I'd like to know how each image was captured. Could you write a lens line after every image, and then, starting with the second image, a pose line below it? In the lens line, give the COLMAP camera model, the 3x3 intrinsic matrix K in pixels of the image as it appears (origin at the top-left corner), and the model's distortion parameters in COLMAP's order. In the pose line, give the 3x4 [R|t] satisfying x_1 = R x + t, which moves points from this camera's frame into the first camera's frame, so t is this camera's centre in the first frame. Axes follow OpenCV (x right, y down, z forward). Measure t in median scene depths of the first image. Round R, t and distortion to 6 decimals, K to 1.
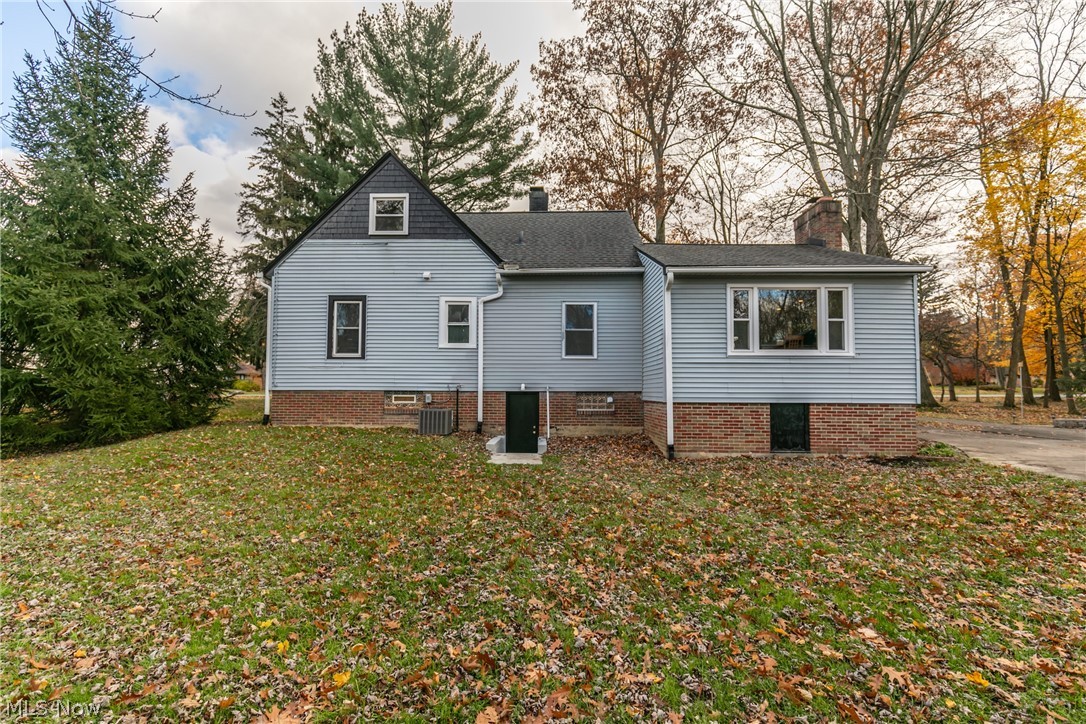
lens RADIAL K [[484.8, 0, 543.9], [0, 484.8, 370.4], [0, 0, 1]] dist [0.004371, -0.000053]
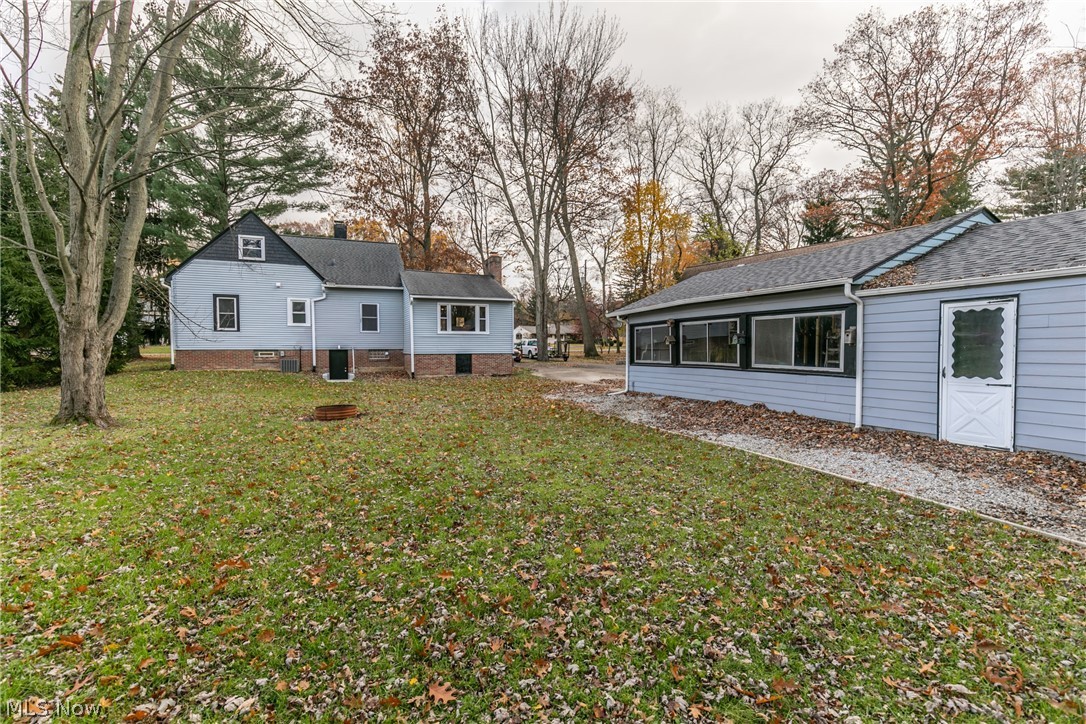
lens RADIAL K [[484.8, 0, 543.9], [0, 484.8, 370.4], [0, 0, 1]] dist [0.004371, -0.000053]
pose [[0.912066, -0.025125, 0.409273, -0.089452], [-0.012082, 0.996041, 0.088072, -0.051622], [-0.409866, -0.085272, 0.908151, -1.051002]]
